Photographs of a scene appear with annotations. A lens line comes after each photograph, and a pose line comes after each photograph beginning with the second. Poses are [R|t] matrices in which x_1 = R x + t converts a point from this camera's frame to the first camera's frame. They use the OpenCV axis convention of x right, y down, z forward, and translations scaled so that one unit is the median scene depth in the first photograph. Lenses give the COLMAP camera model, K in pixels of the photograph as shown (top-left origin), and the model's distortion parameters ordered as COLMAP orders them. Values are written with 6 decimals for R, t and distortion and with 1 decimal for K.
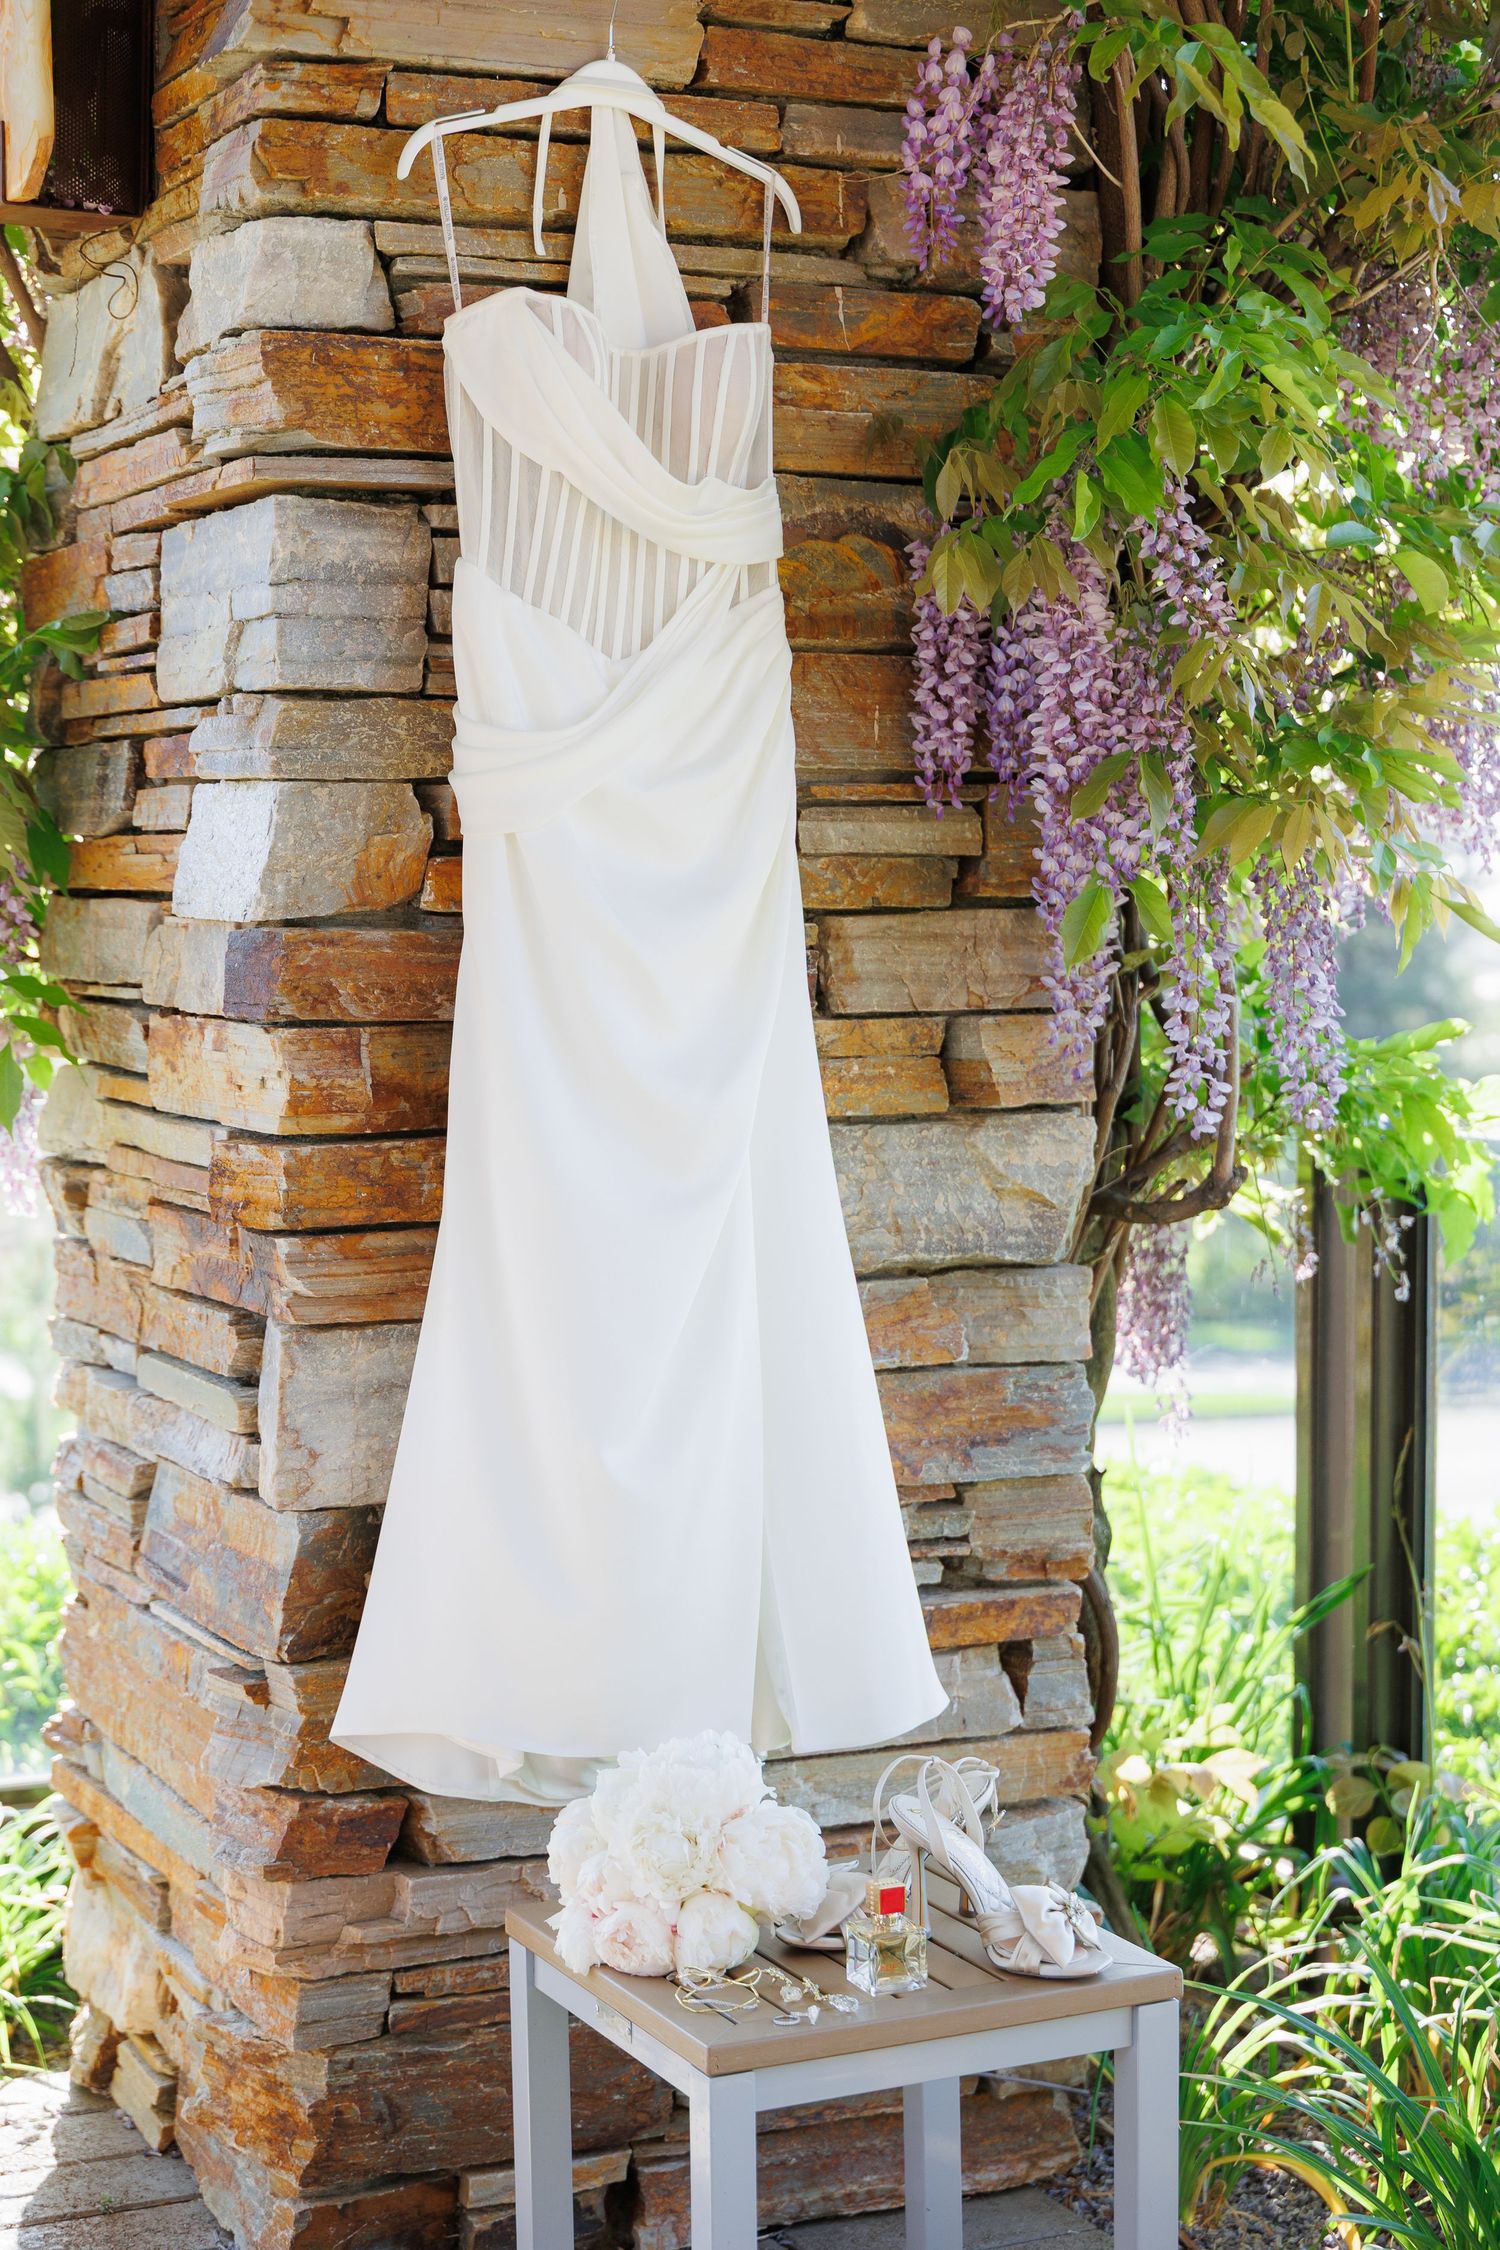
lens RADIAL K [[3580.5, 0, 765.0], [0, 3580.5, 1135.9], [0, 0, 1]] dist [-0.026759, 0.000000]
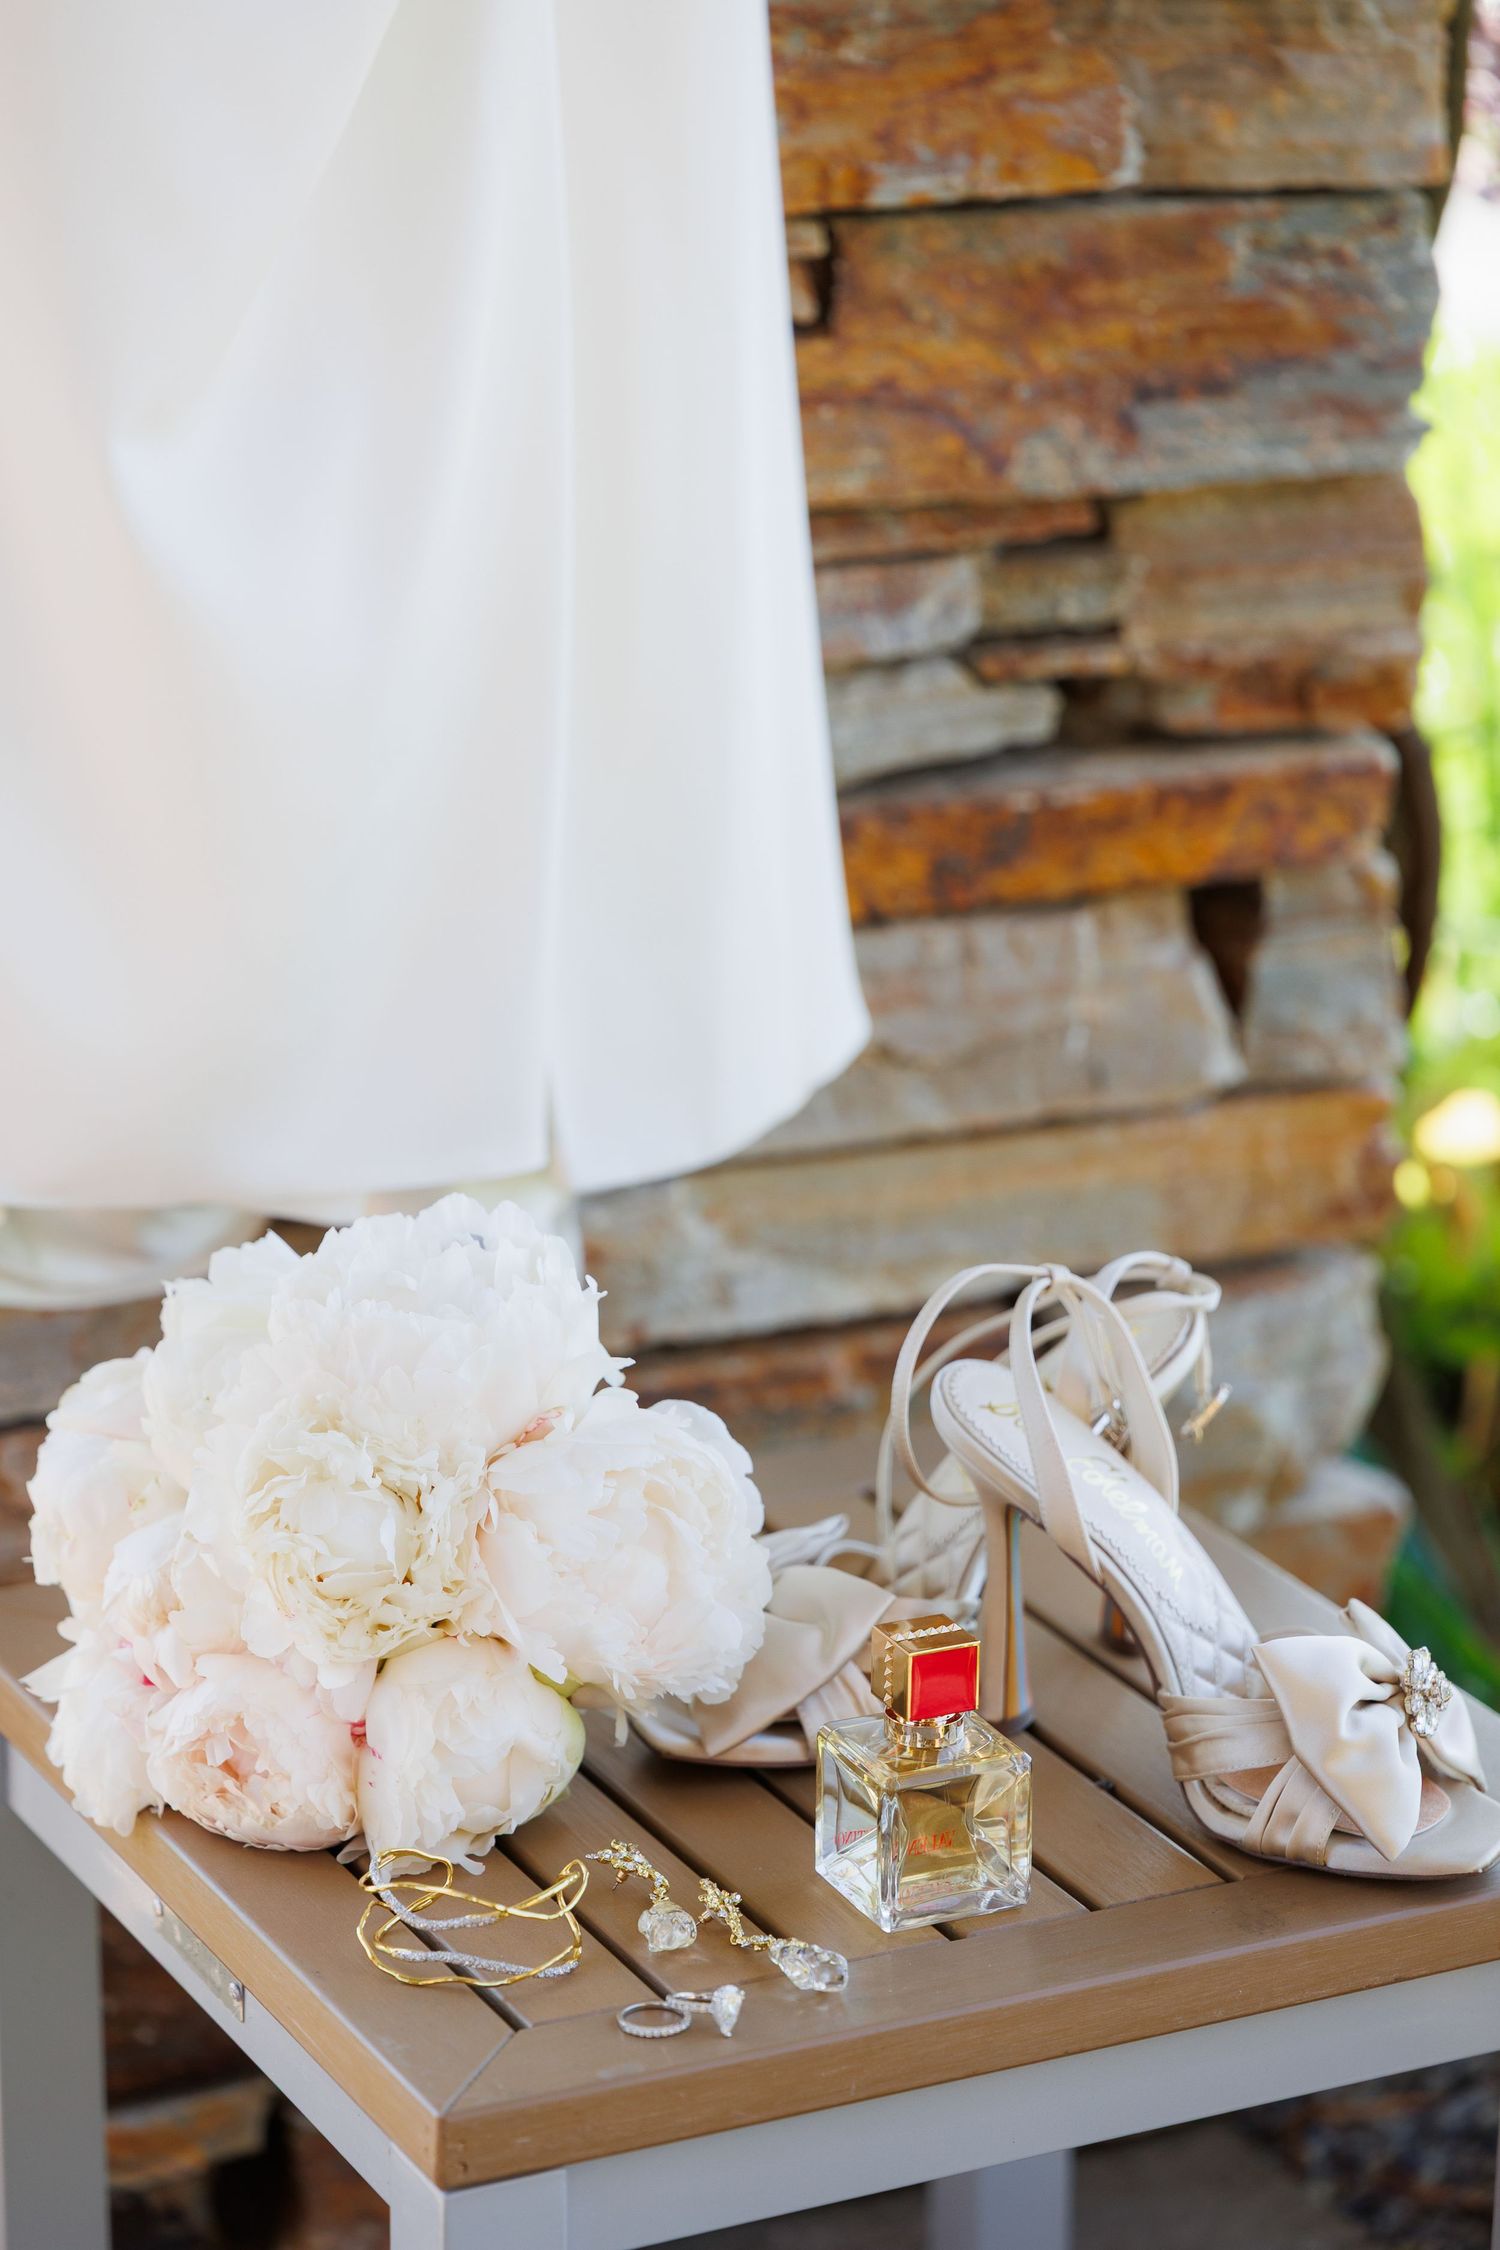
lens RADIAL K [[6288.8, 0, 746.8], [0, 6288.8, 1116.2], [0, 0, 1]] dist [0.030581, 0.000000]
pose [[0.999640, 0.013844, 0.022996, -0.000654], [-0.018703, 0.973759, 0.226810, 0.007152], [-0.019253, -0.227158, 0.973668, 0.328416]]
